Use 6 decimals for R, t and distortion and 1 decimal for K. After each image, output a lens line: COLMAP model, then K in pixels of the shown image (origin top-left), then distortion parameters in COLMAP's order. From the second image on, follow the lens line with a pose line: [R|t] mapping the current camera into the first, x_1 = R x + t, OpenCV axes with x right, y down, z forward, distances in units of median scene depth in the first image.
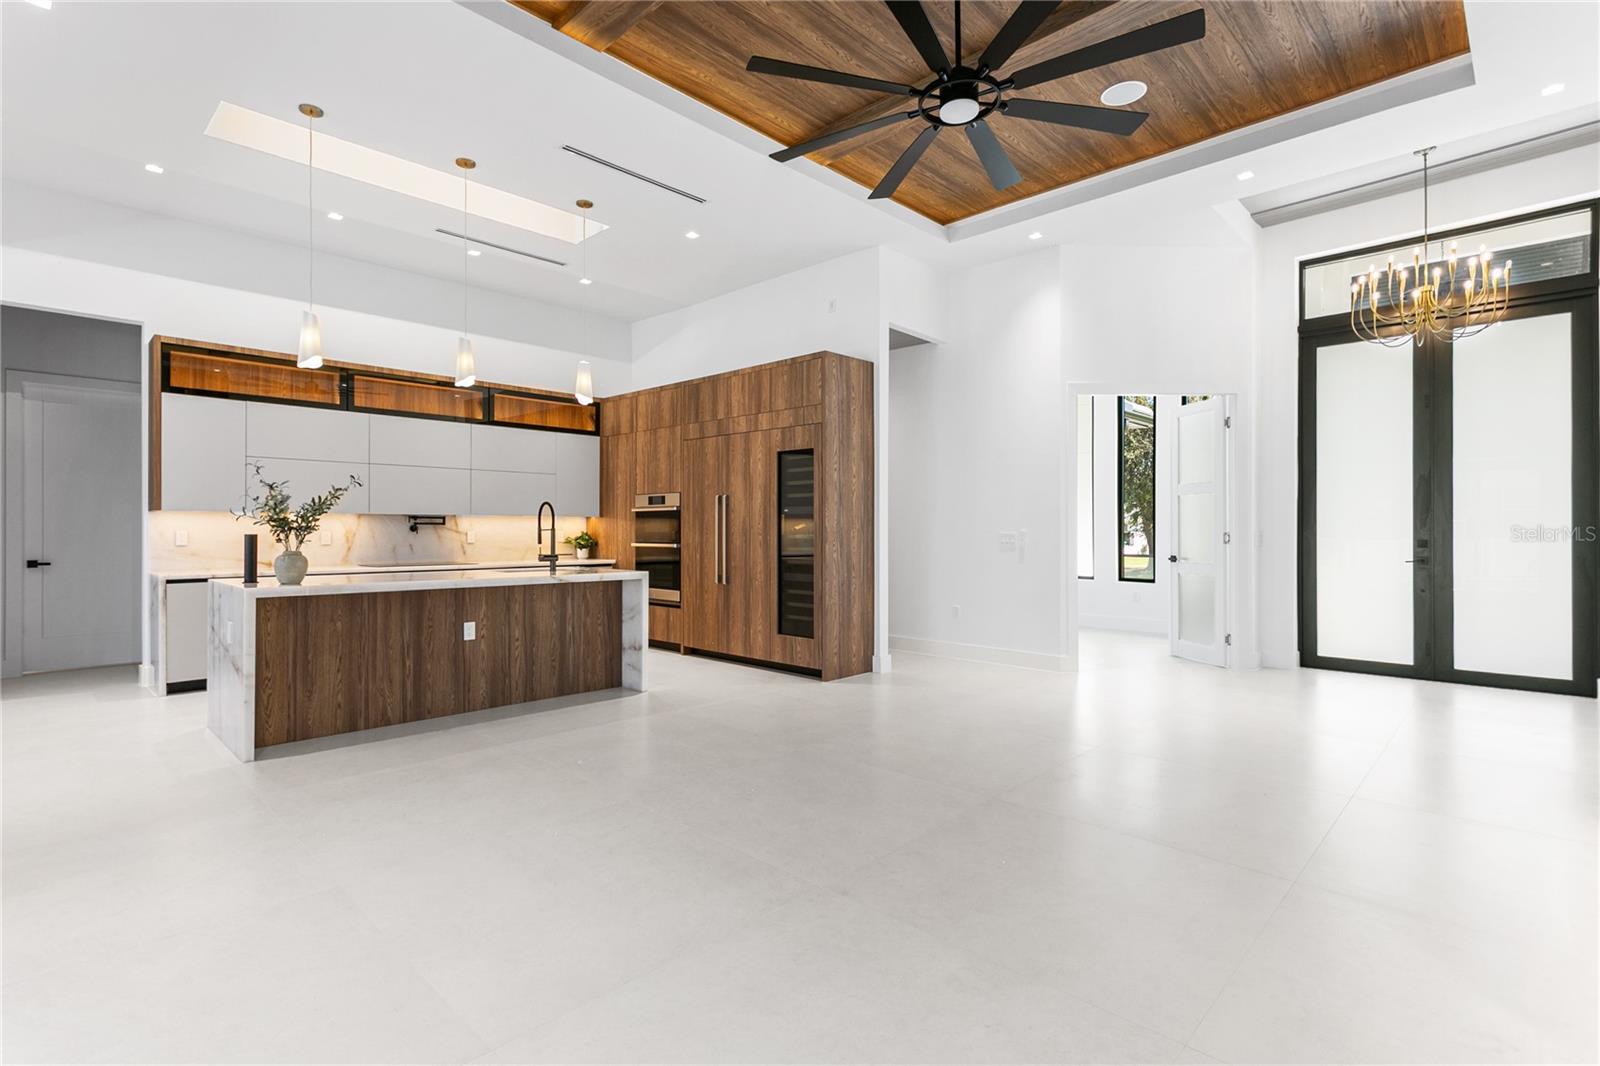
lens RADIAL K [[768.8, 0, 800.0], [0, 768.8, 533.0], [0, 0, 1]] dist [0.000803, 0.000124]
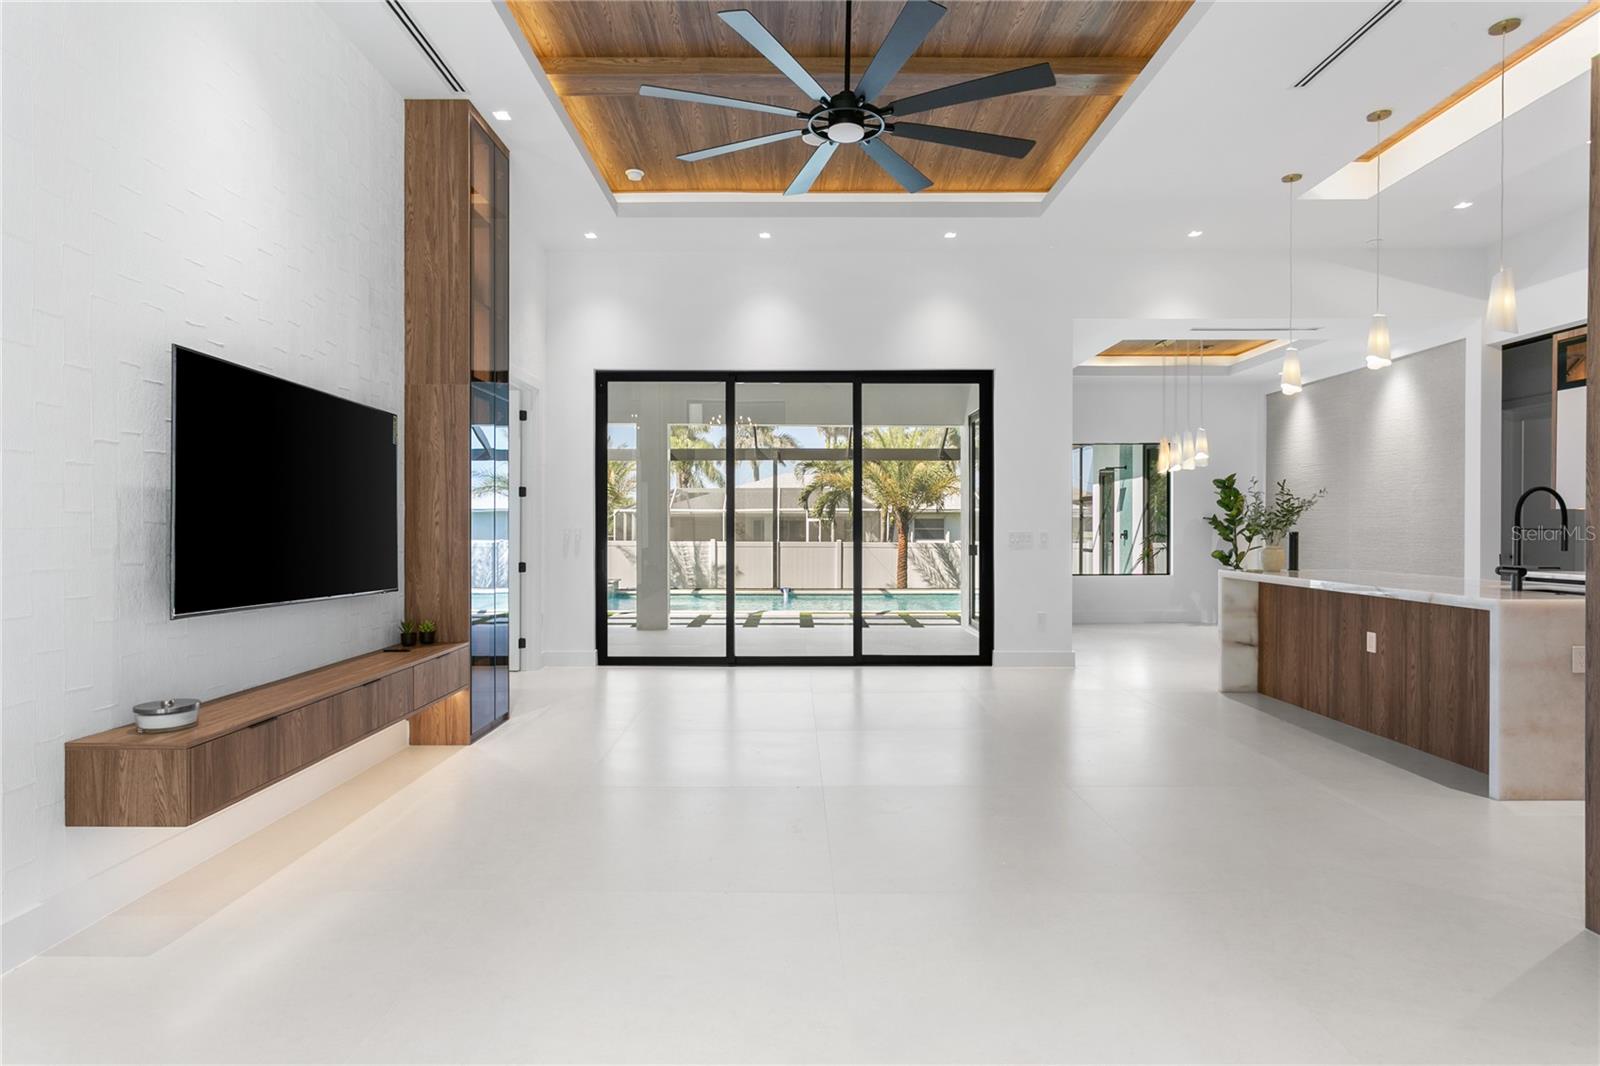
lens RADIAL K [[885.4, 0, 800.0], [0, 885.4, 533.0], [0, 0, 1]] dist [0.000896, 0.000083]
pose [[-0.717238, 0.005469, -0.696806, 0.764505], [-0.001609, 0.999954, 0.009504, -0.008321], [0.696826, 0.007938, -0.717196, 1.274894]]
